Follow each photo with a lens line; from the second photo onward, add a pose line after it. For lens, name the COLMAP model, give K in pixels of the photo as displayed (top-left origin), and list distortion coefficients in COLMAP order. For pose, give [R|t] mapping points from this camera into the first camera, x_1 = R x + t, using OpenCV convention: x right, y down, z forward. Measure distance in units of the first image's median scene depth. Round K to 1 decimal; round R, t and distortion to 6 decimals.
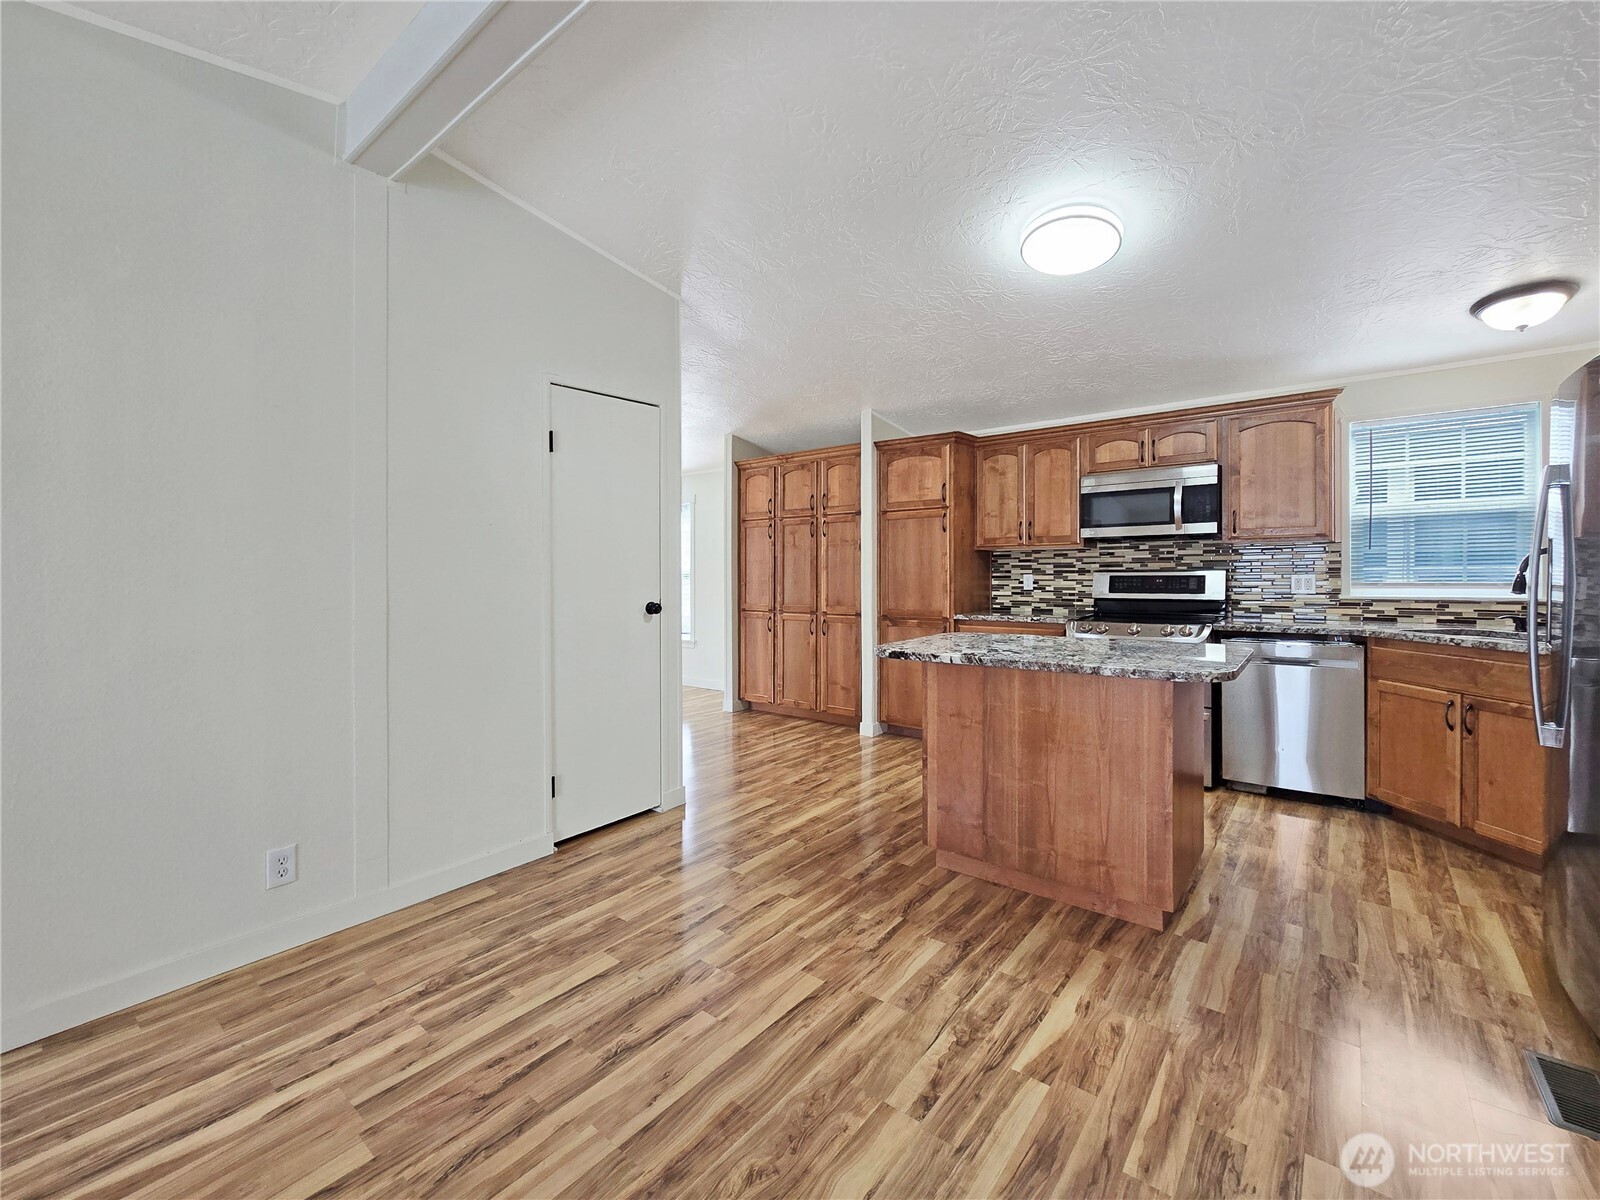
lens RADIAL K [[679.2, 0, 790.3], [0, 679.2, 566.7], [0, 0, 1]] dist [-0.002955, -0.000454]
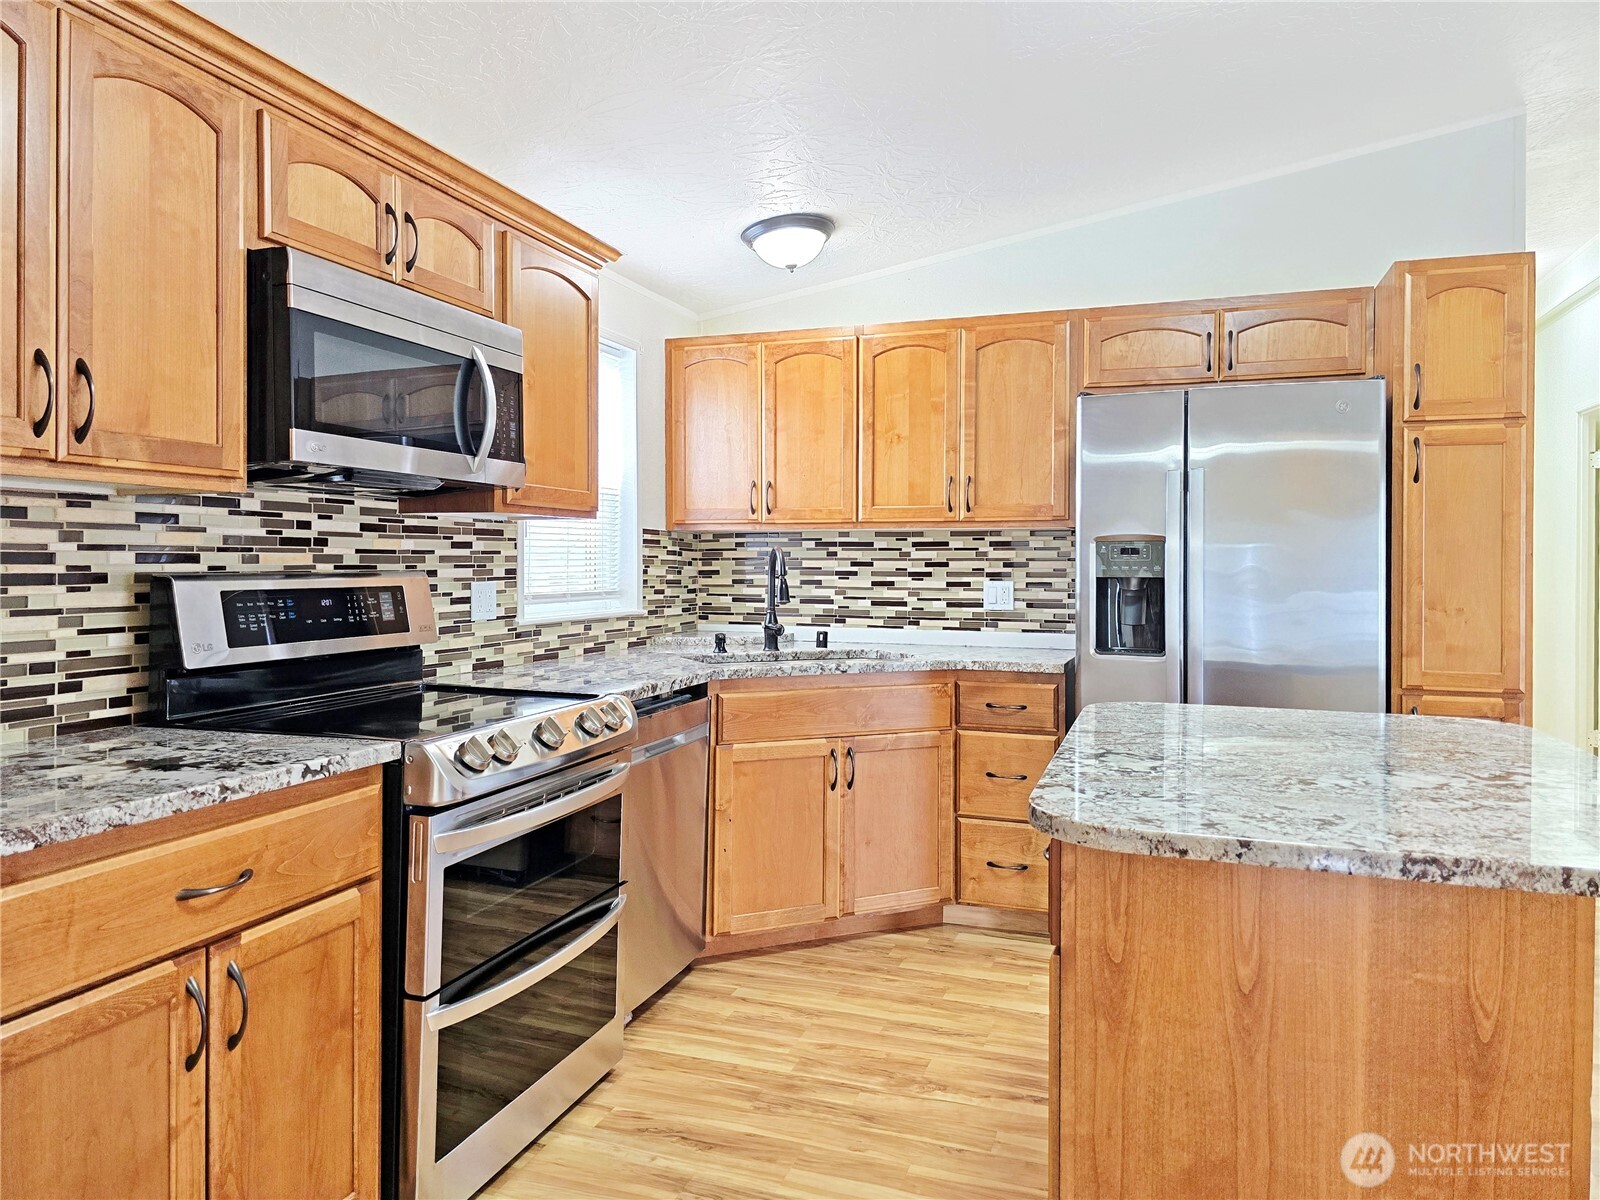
lens RADIAL K [[1105.3, 0, 802.8], [0, 1105.3, 566.6], [0, 0, 1]] dist [0.061270, -0.061748]
pose [[-0.355947, 0.004410, 0.934496, -0.111962], [-0.006501, 0.999953, -0.007195, 0.004852], [-0.934483, -0.008636, -0.355902, 1.147401]]
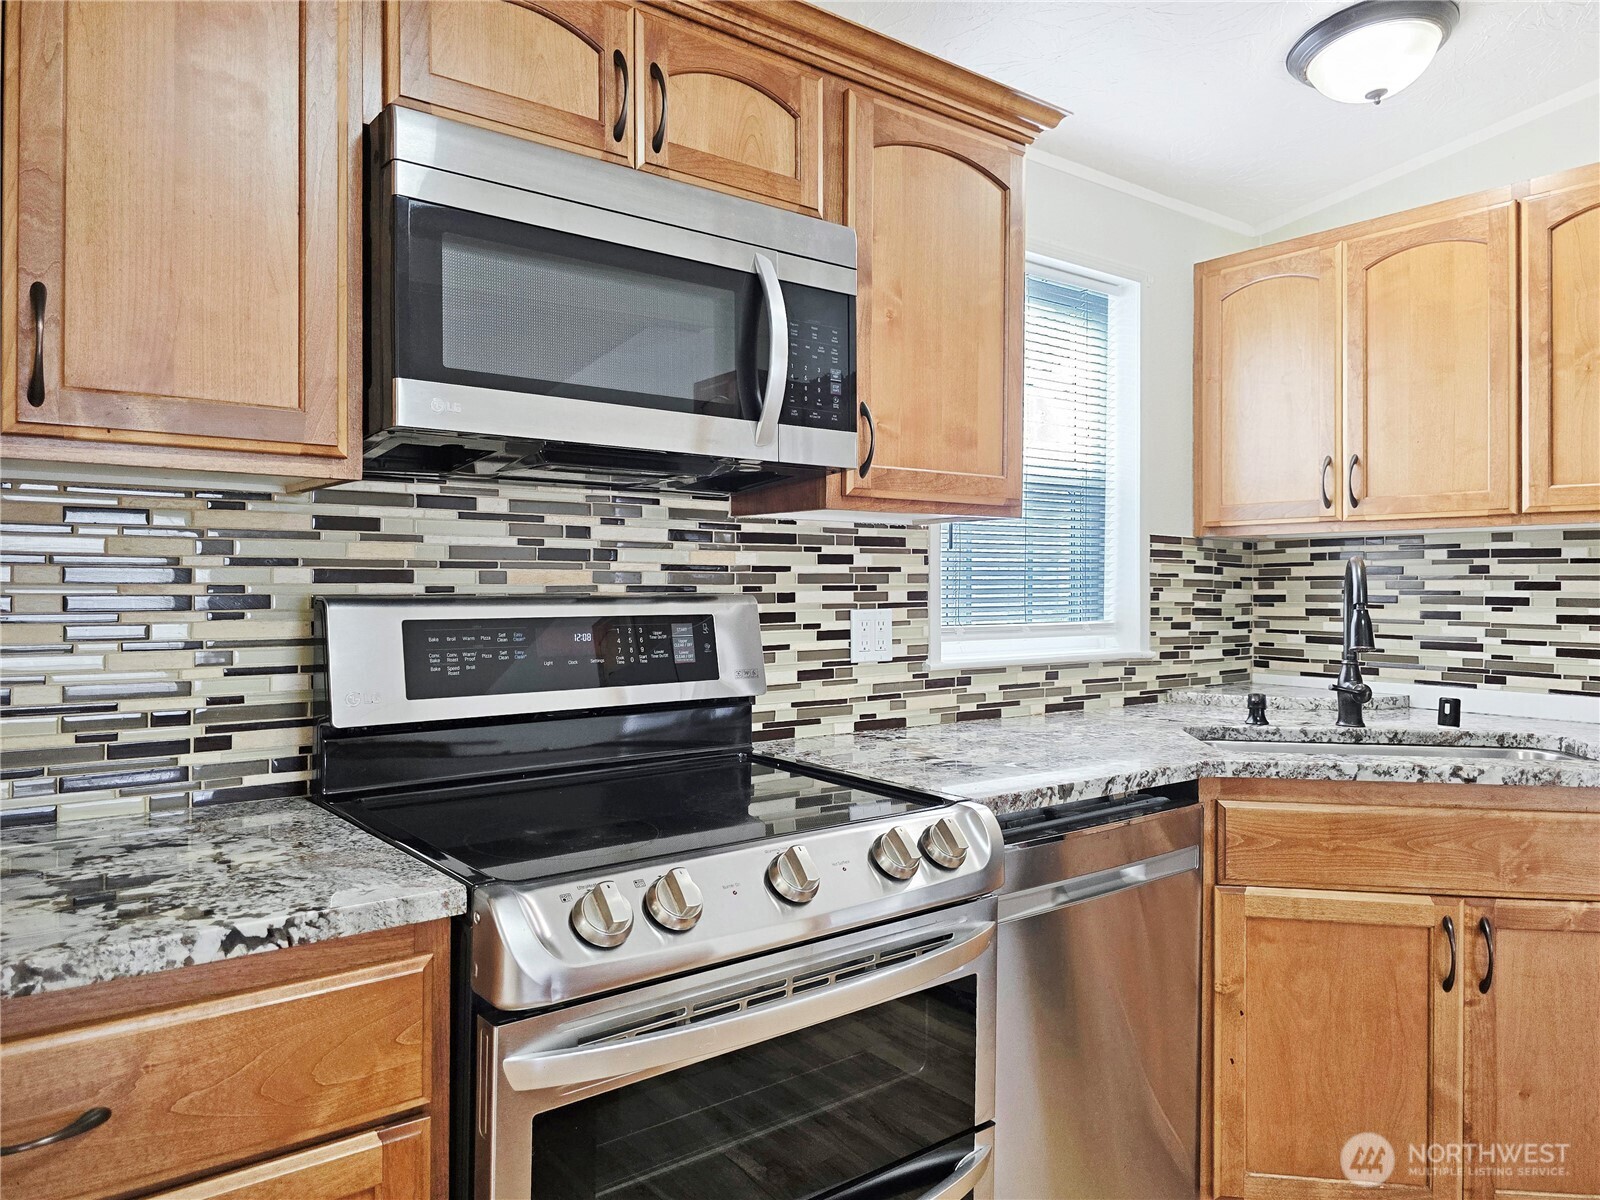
lens RADIAL K [[1105.3, 0, 789.6], [0, 1105.3, 578.8], [0, 0, 1]] dist [0.061270, -0.061748]
pose [[0.212141, 0.014076, 0.977138, 0.171391], [-0.011950, 0.999859, -0.011808, 0.002567], [-0.977166, -0.009172, 0.212280, 0.980062]]
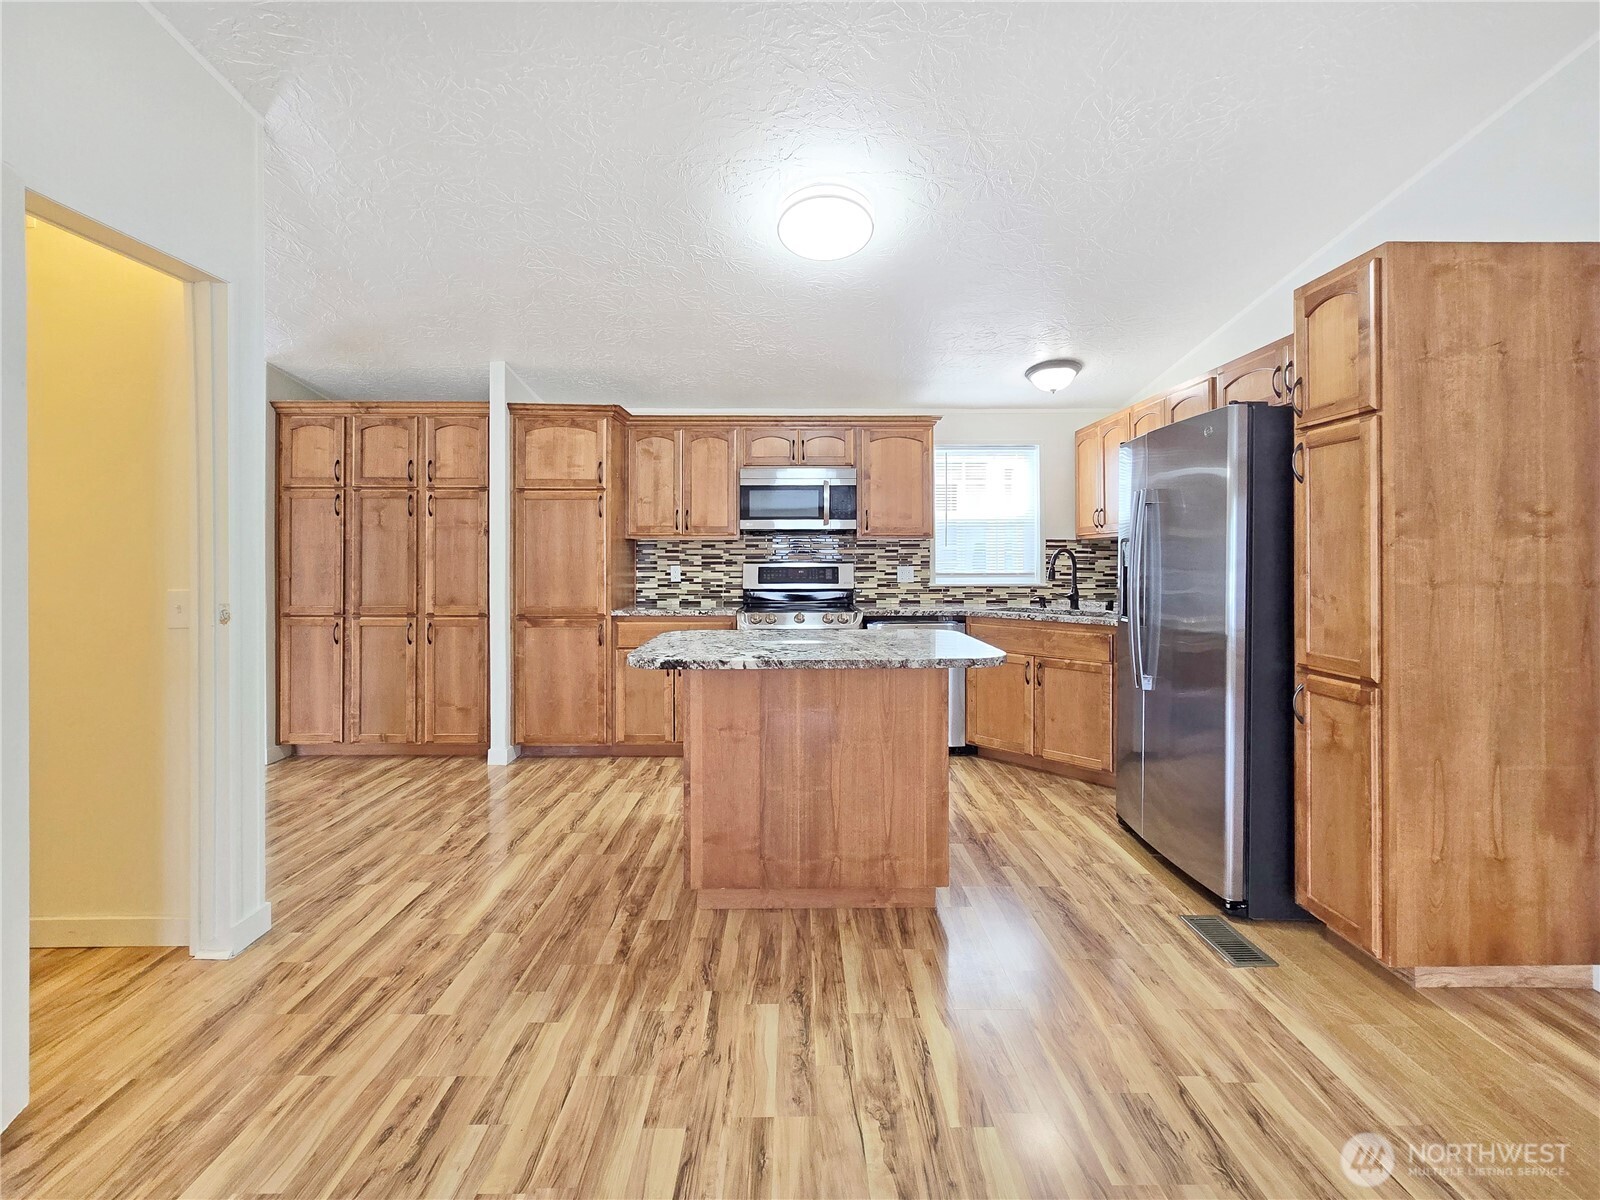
lens RADIAL K [[679.2, 0, 789.4], [0, 679.2, 558.9], [0, 0, 1]] dist [-0.002955, -0.000454]
pose [[0.769625, 0.008843, 0.638435, -0.188176], [-0.010345, 0.999946, -0.001380, 0.001936], [-0.638413, -0.005543, 0.769674, 0.213827]]
